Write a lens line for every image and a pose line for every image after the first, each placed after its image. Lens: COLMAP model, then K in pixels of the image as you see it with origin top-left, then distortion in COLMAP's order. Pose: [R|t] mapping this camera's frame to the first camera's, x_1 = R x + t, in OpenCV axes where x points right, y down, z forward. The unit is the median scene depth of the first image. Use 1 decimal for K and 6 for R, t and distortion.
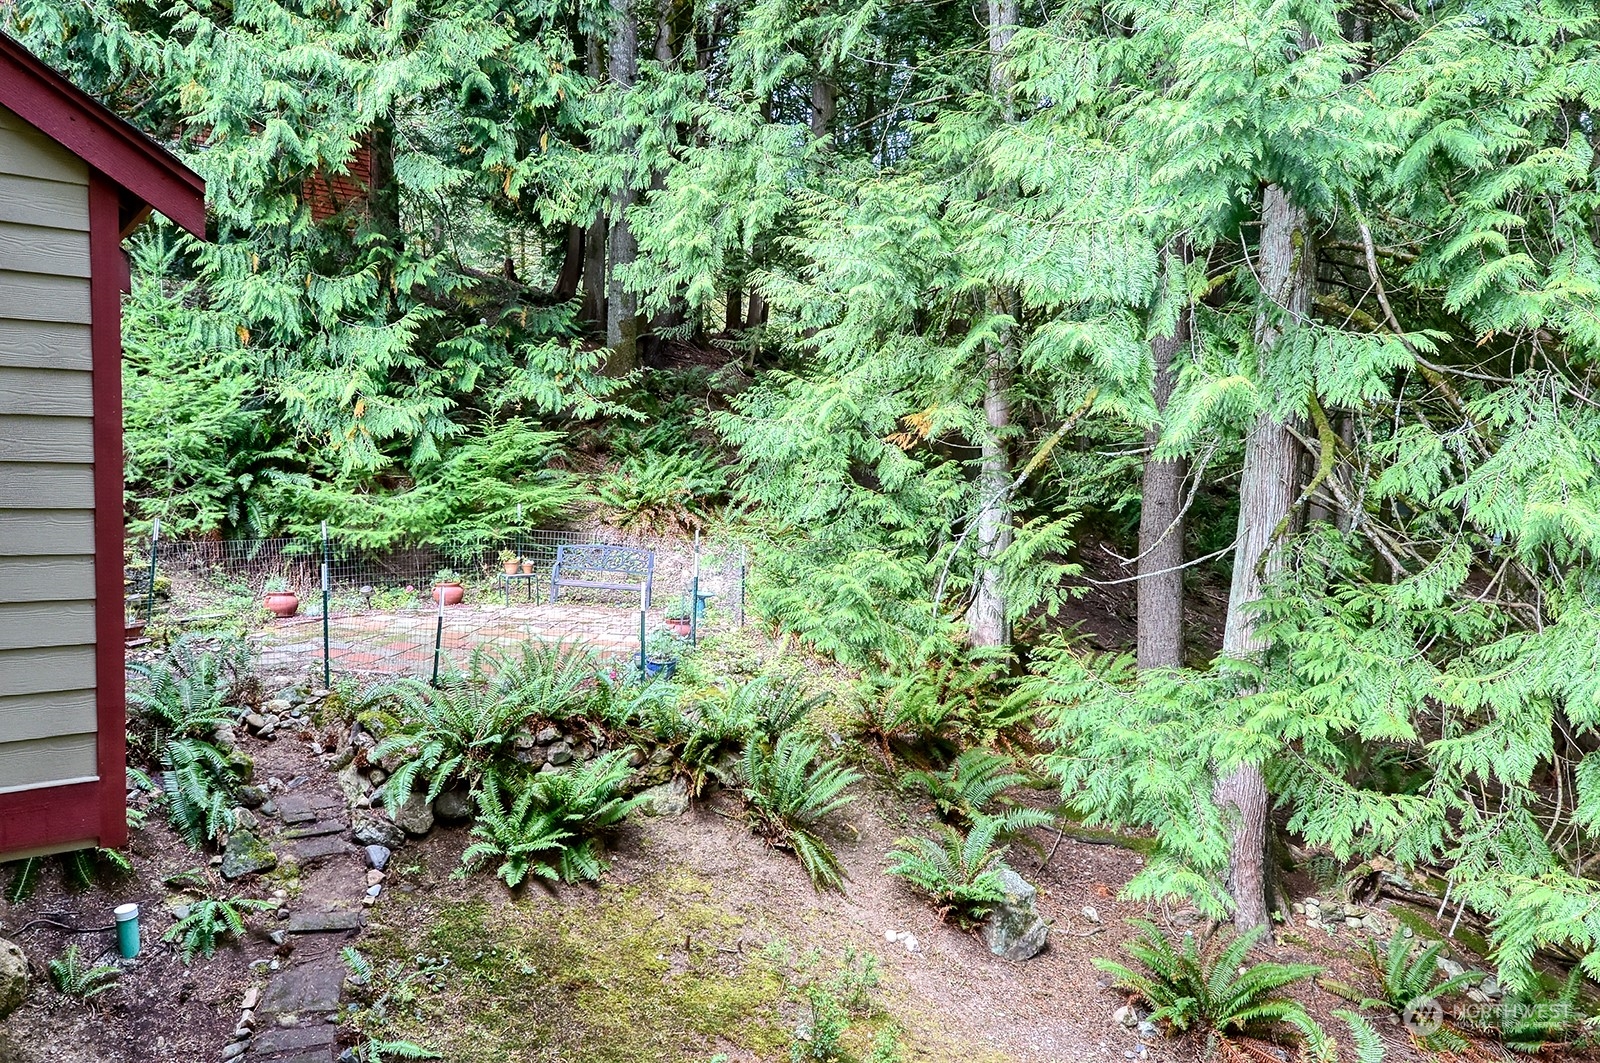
lens RADIAL K [[1110.1, 0, 790.2], [0, 1110.1, 530.0], [0, 0, 1]] dist [0.008196, 0.011511]
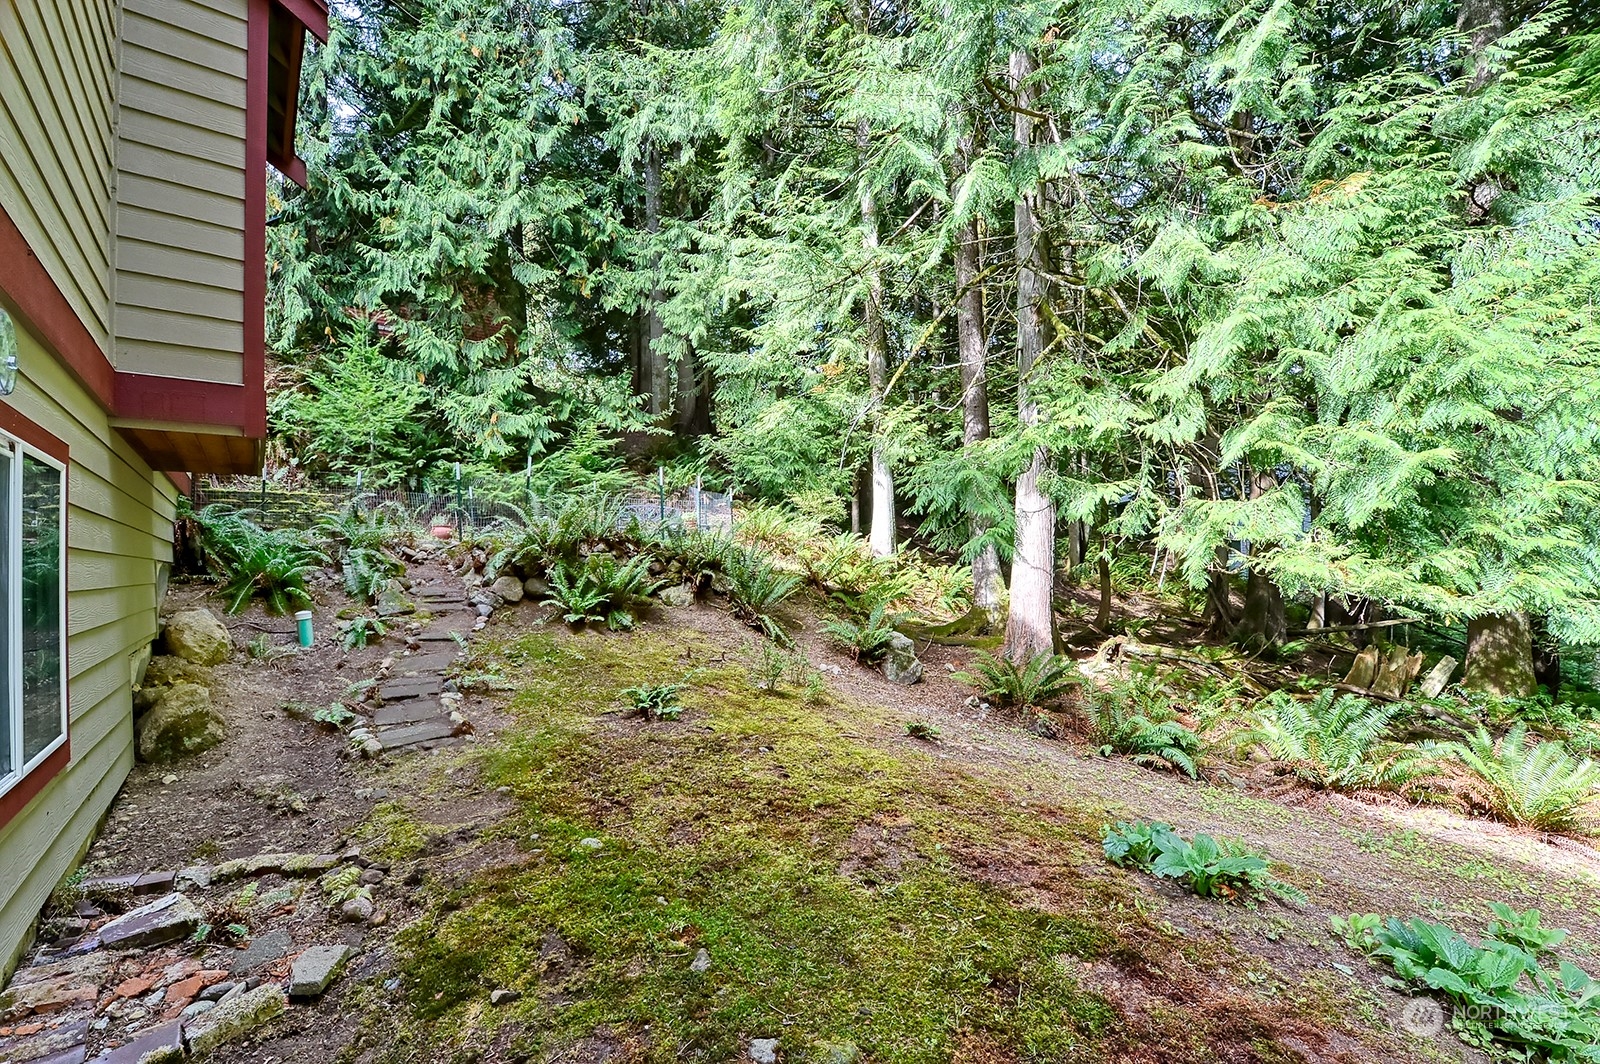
lens RADIAL K [[644.3, 0, 811.1], [0, 644.3, 529.7], [0, 0, 1]] dist [0.002541, -0.000065]
pose [[0.997436, -0.047227, 0.053767, 0.023879], [0.052570, 0.993317, -0.102749, 0.190256], [-0.048555, 0.105312, 0.993253, 0.050882]]
